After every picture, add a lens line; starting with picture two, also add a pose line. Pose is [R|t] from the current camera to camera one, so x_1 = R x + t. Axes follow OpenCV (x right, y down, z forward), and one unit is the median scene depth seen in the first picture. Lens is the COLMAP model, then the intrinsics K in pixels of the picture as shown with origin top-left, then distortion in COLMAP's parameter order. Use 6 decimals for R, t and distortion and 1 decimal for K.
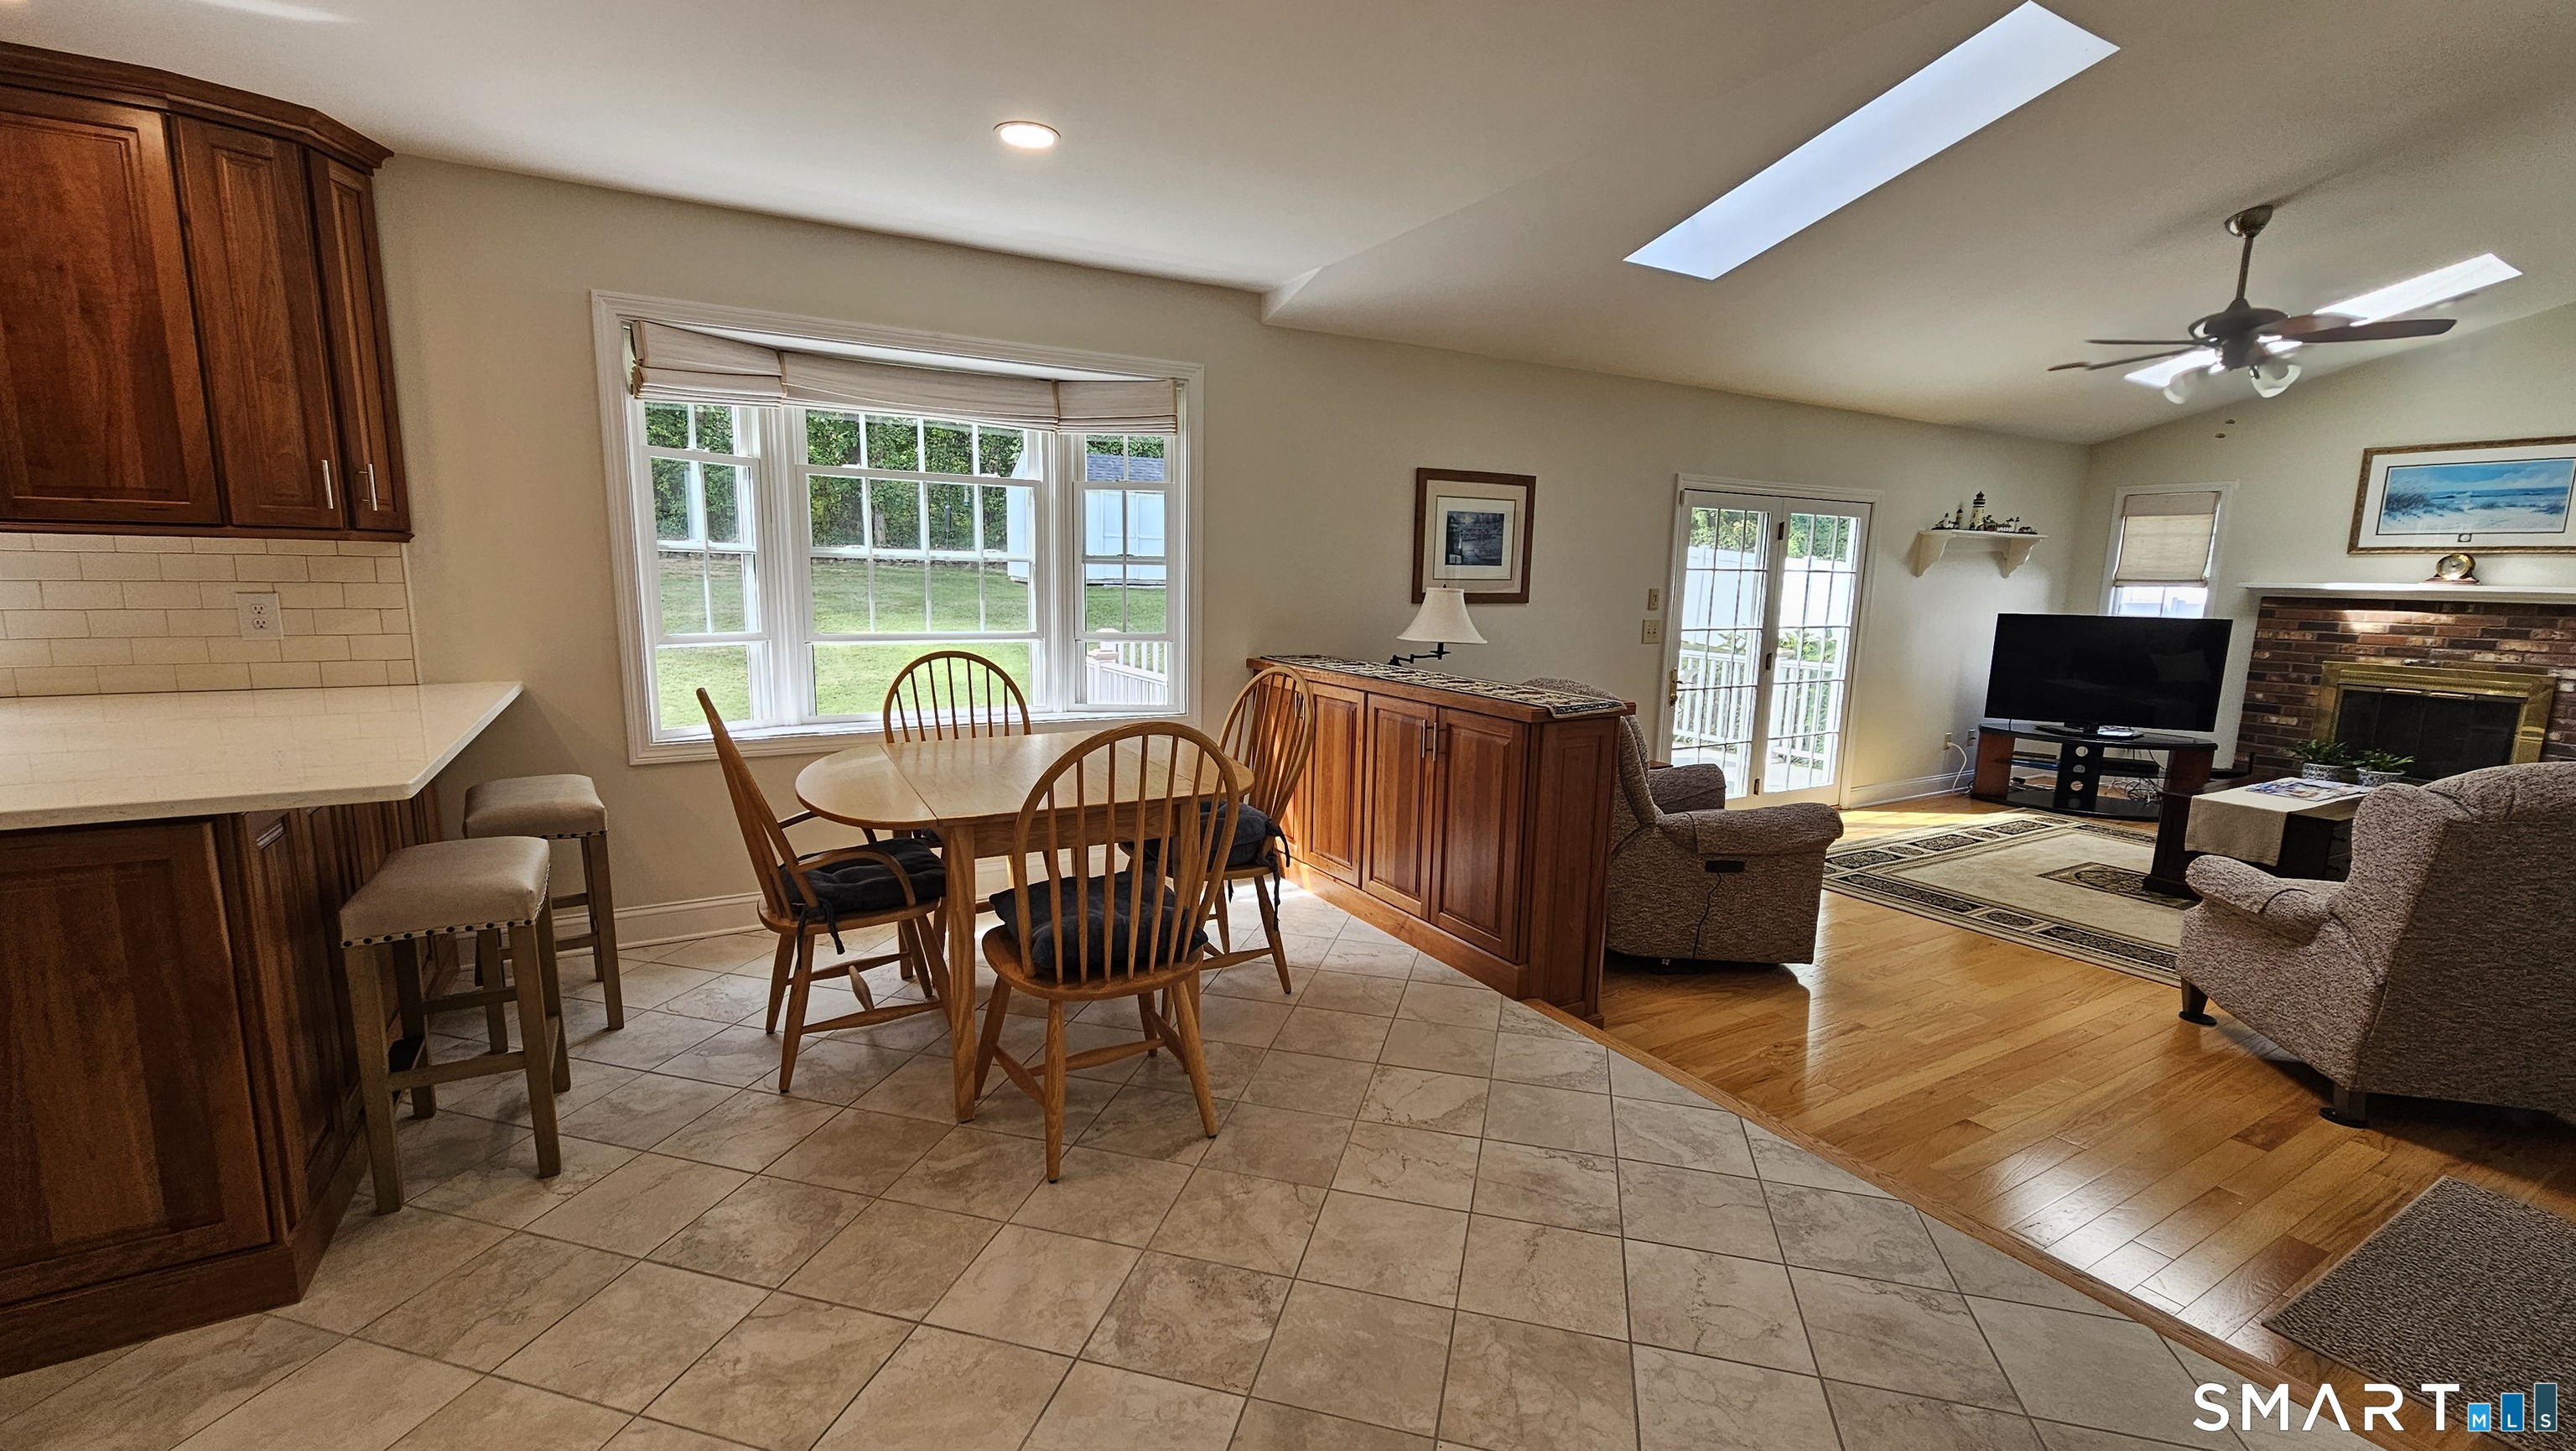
lens RADIAL K [[1059.5, 0, 1278.8], [0, 1059.5, 746.0], [0, 0, 1]] dist [-0.000331, -0.001195]
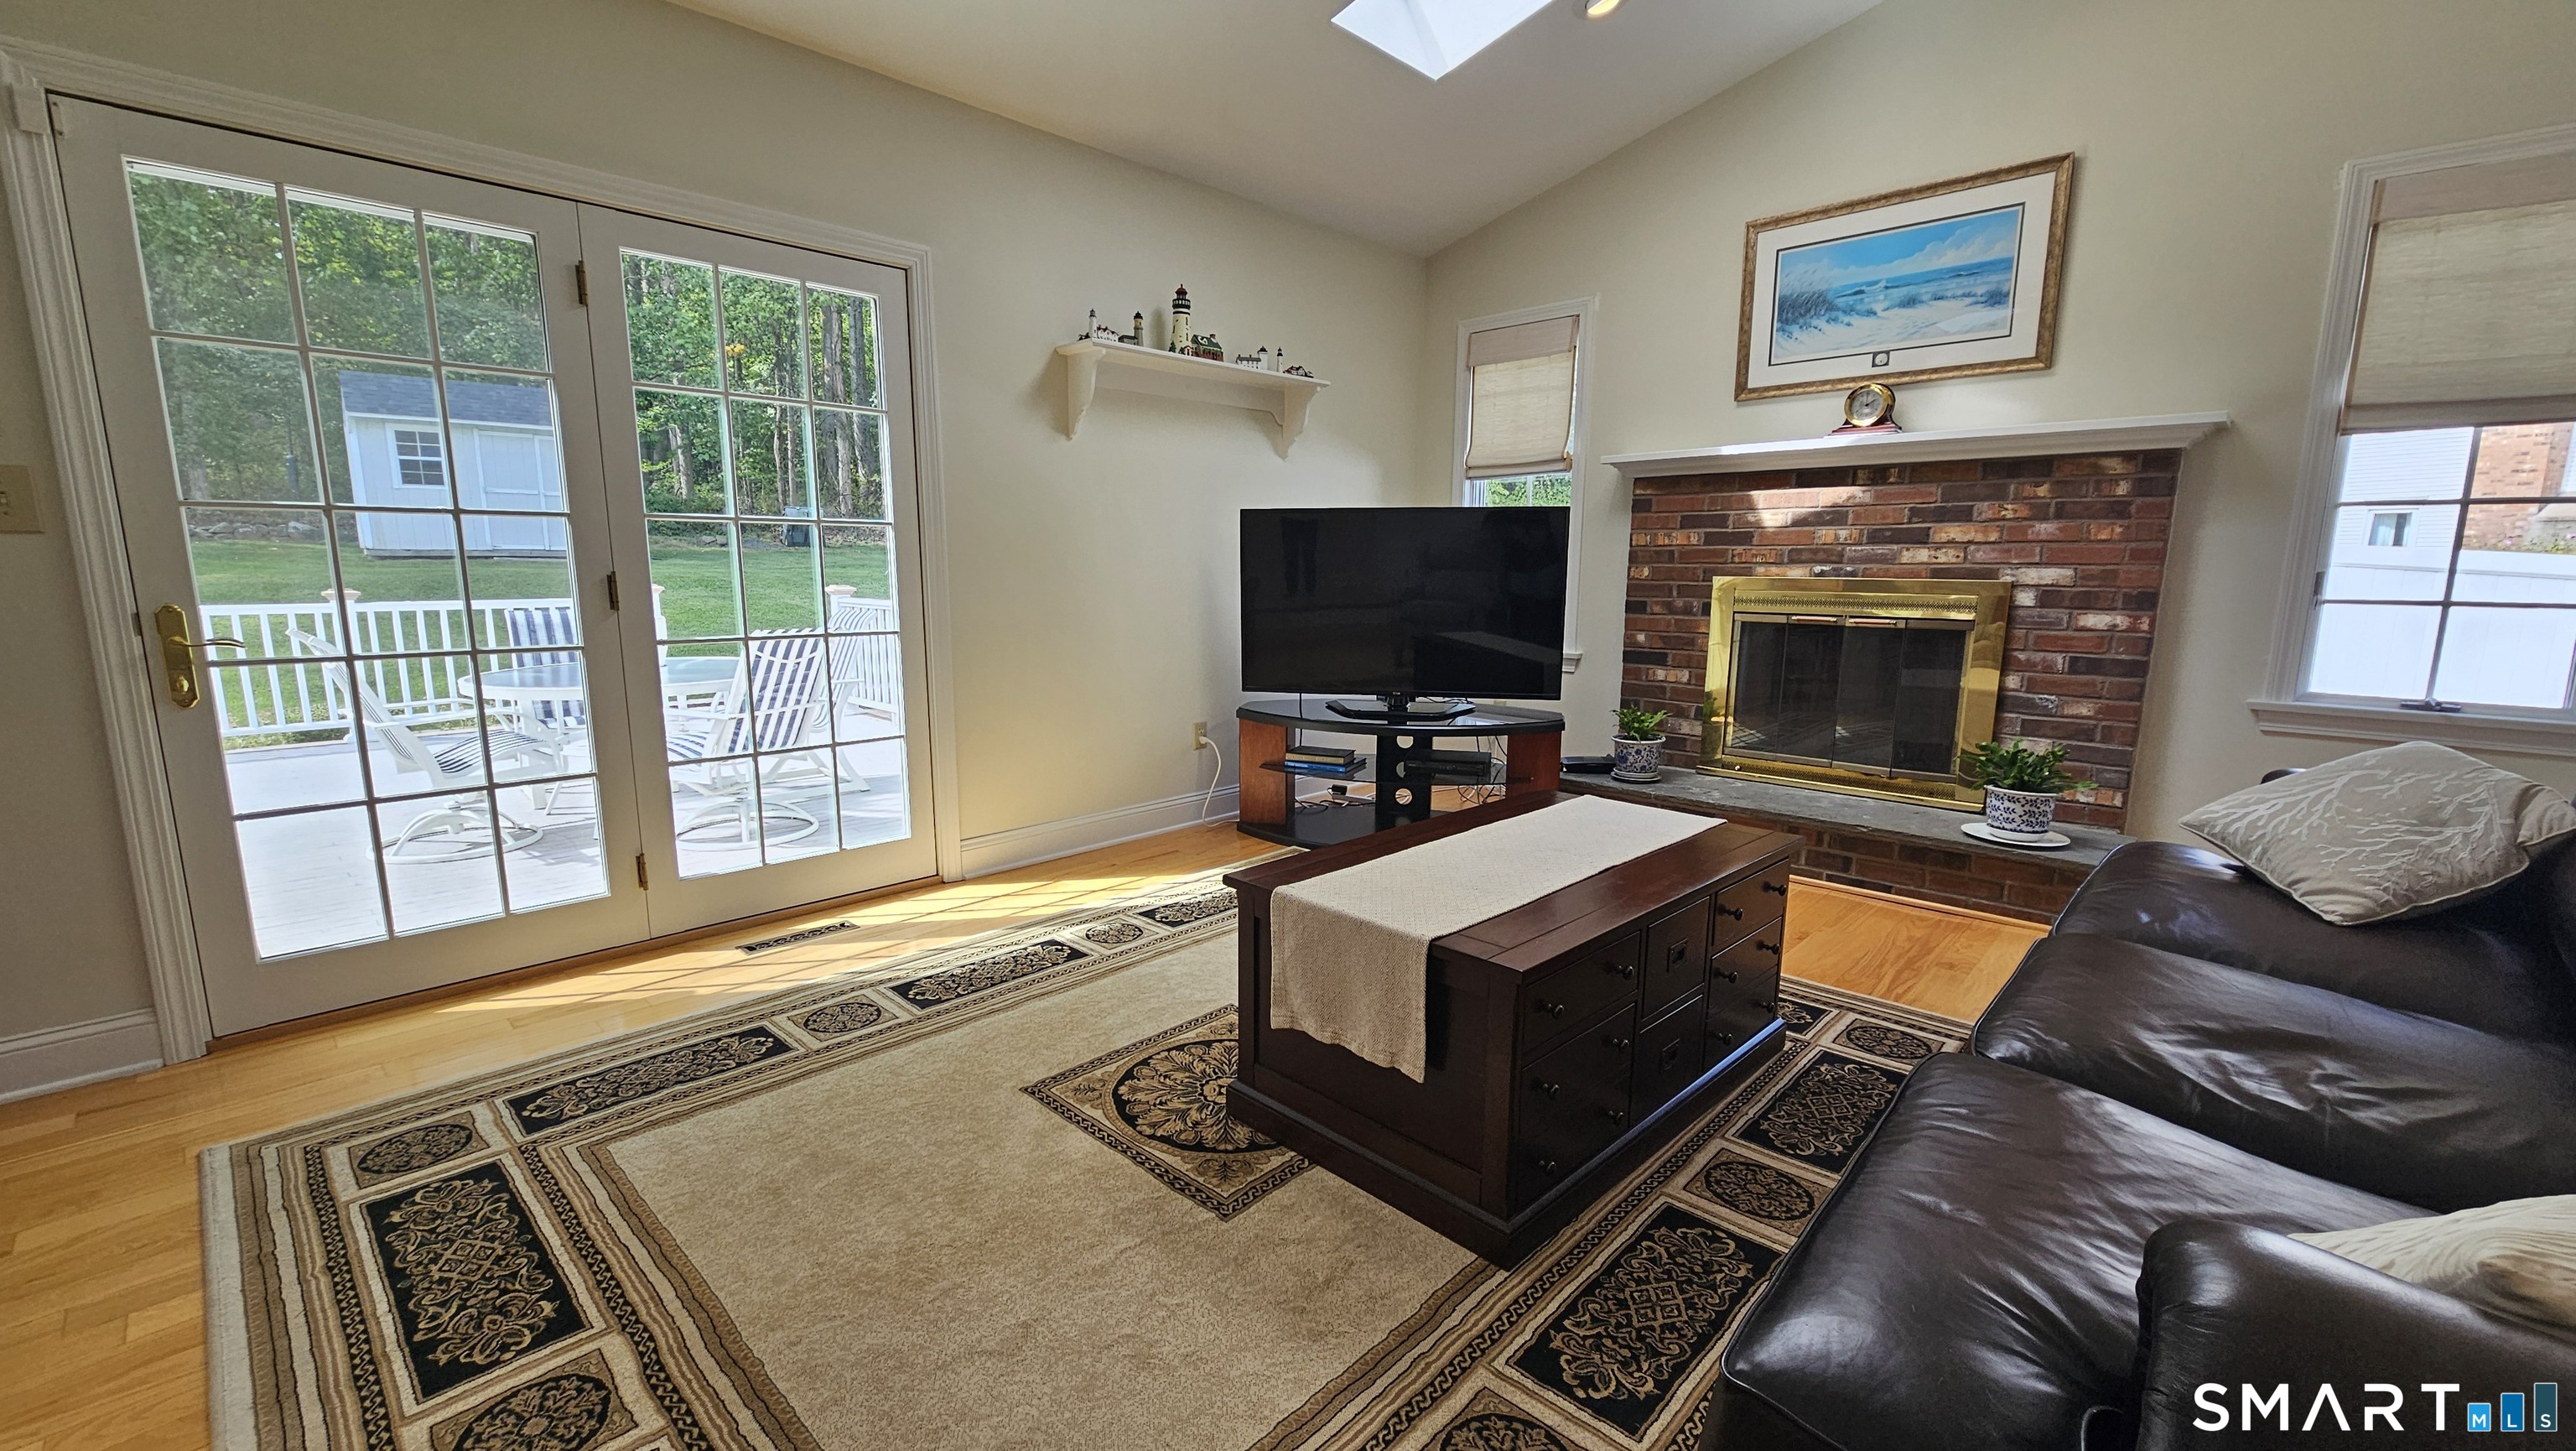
lens RADIAL K [[1056.4, 0, 1276.1], [0, 1056.4, 745.8], [0, 0, 1]] dist [-0.002728, -0.000739]
pose [[0.961745, -0.060060, 0.267281, 0.956110], [0.057414, 0.998193, 0.017710, -0.012504], [-0.267862, -0.001687, 0.963456, 0.794989]]
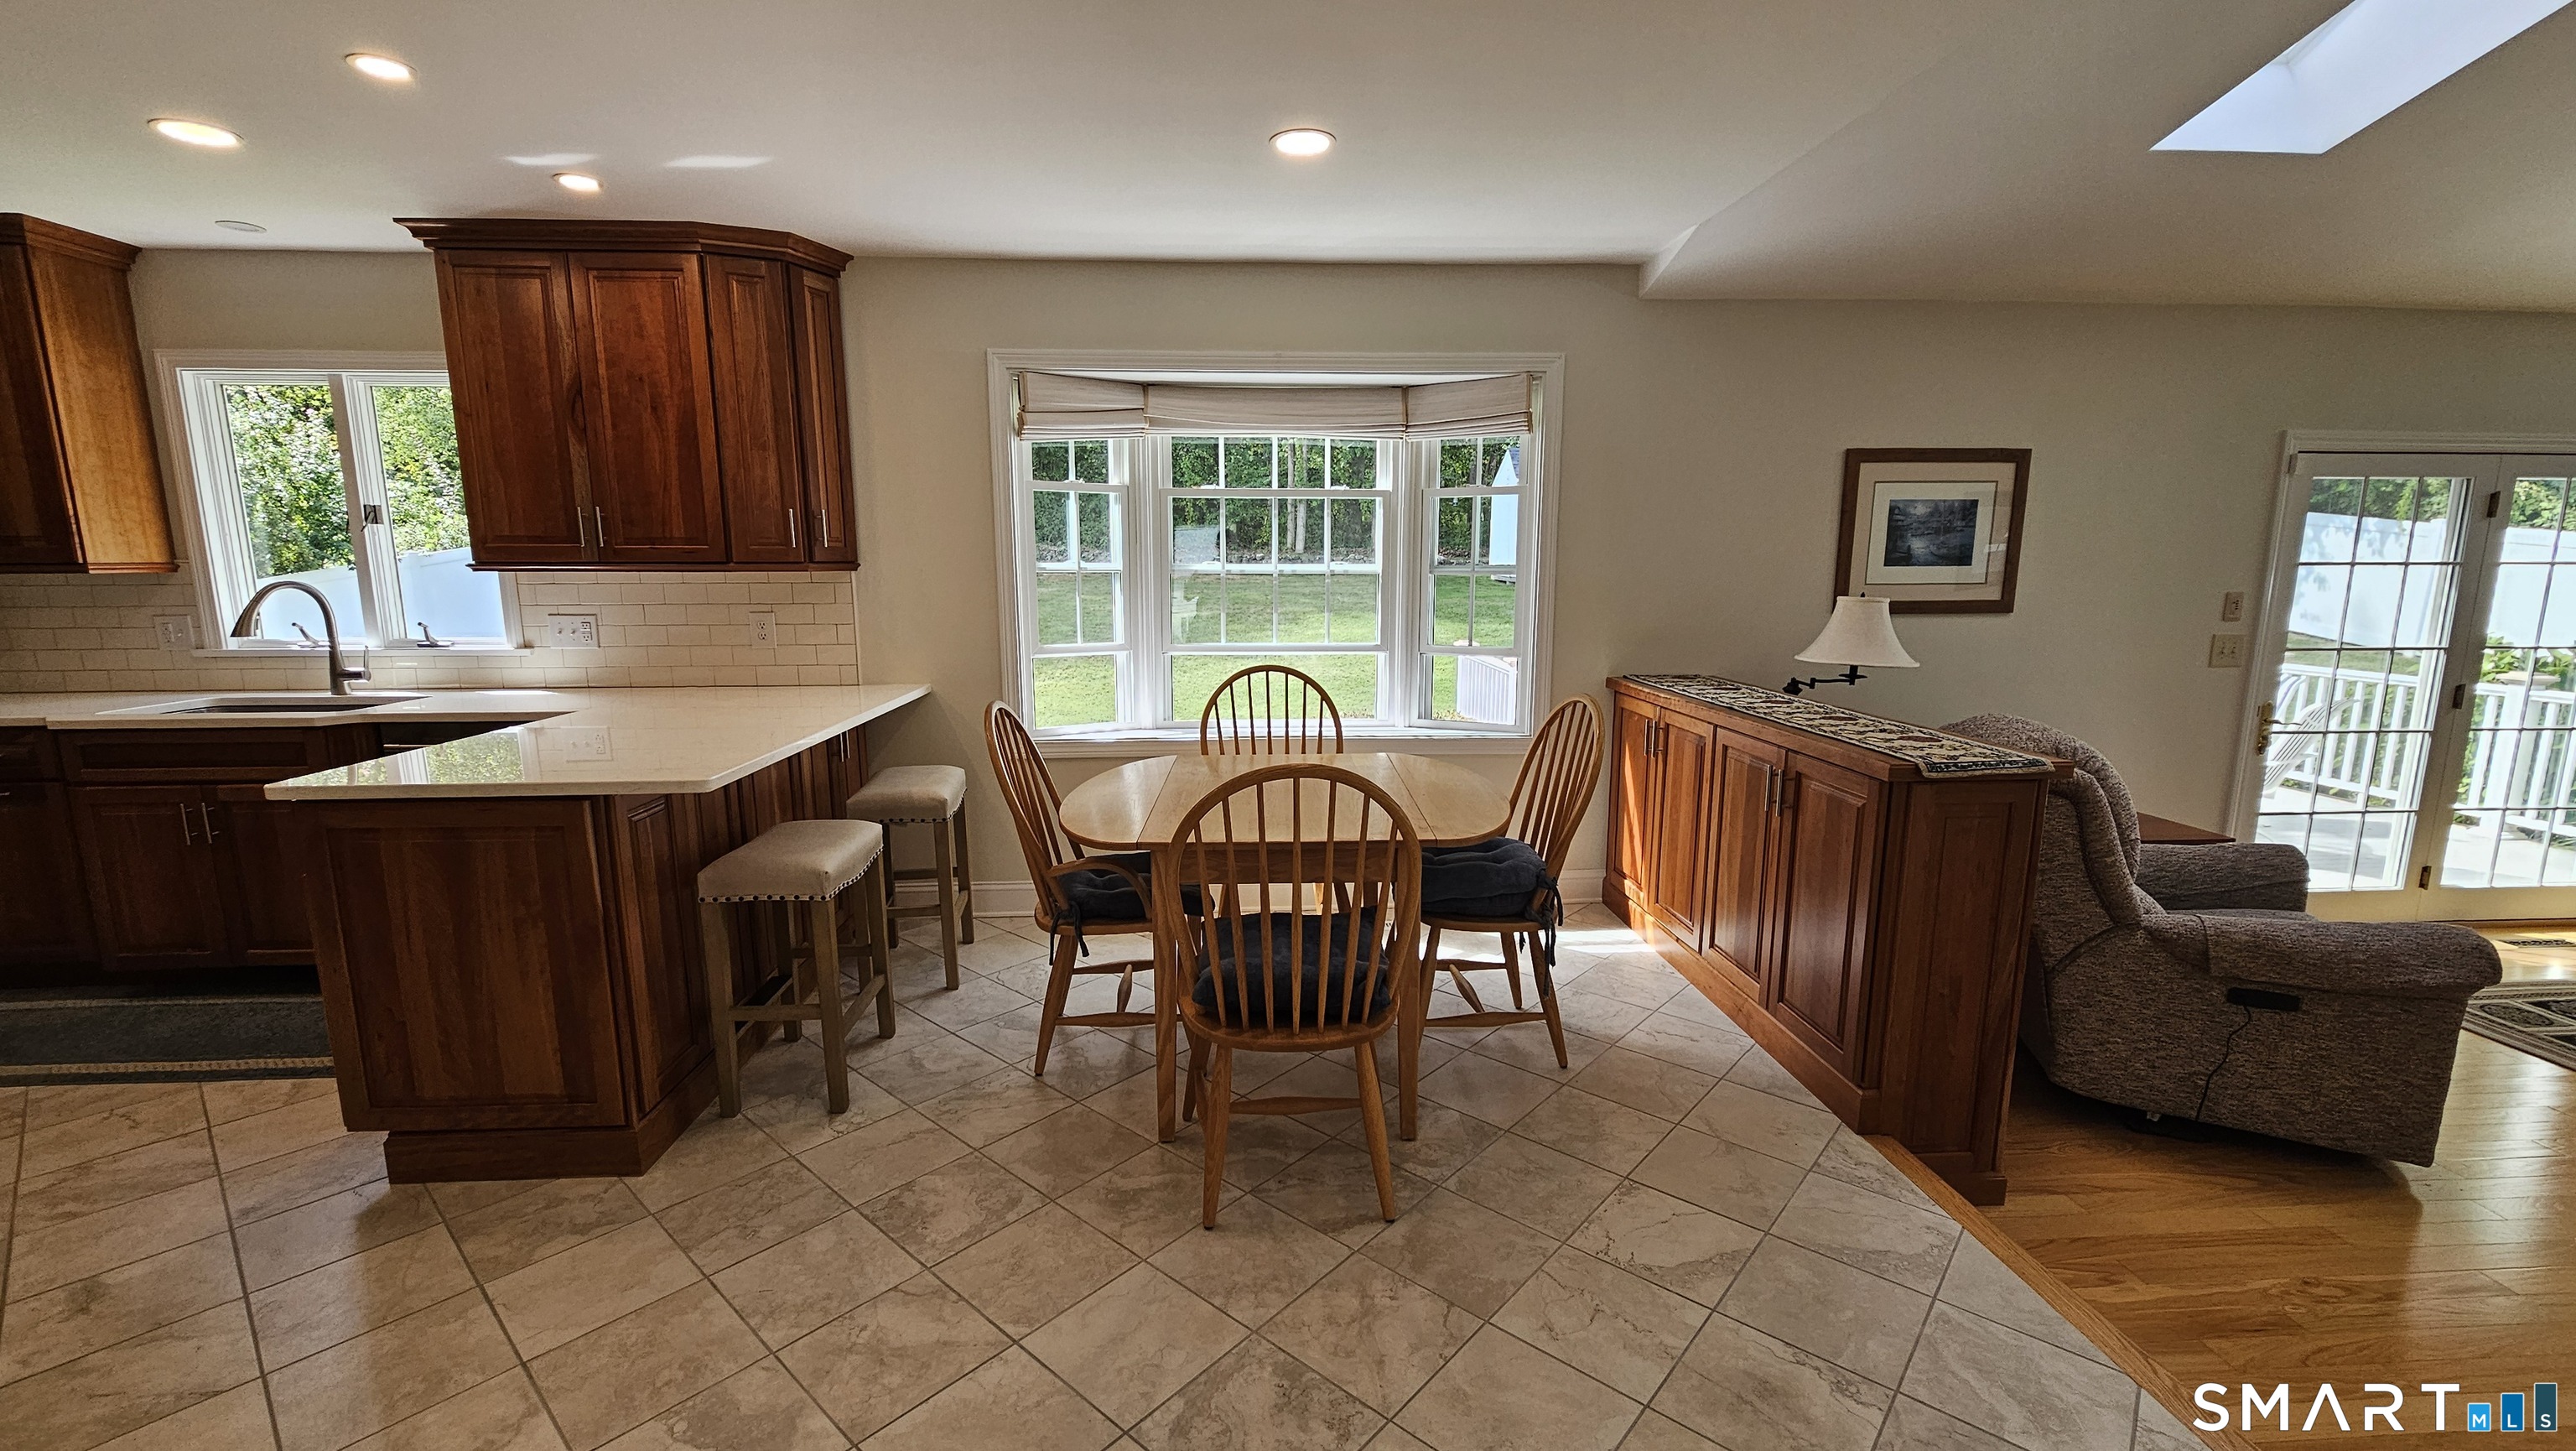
lens RADIAL K [[1056.4, 0, 1276.1], [0, 1056.4, 745.8], [0, 0, 1]] dist [-0.002728, -0.000739]
pose [[0.892756, 0.057076, -0.446910, 0.138244], [-0.055545, 0.998319, 0.016540, -0.027052], [0.447103, 0.010058, 0.894426, 0.088803]]
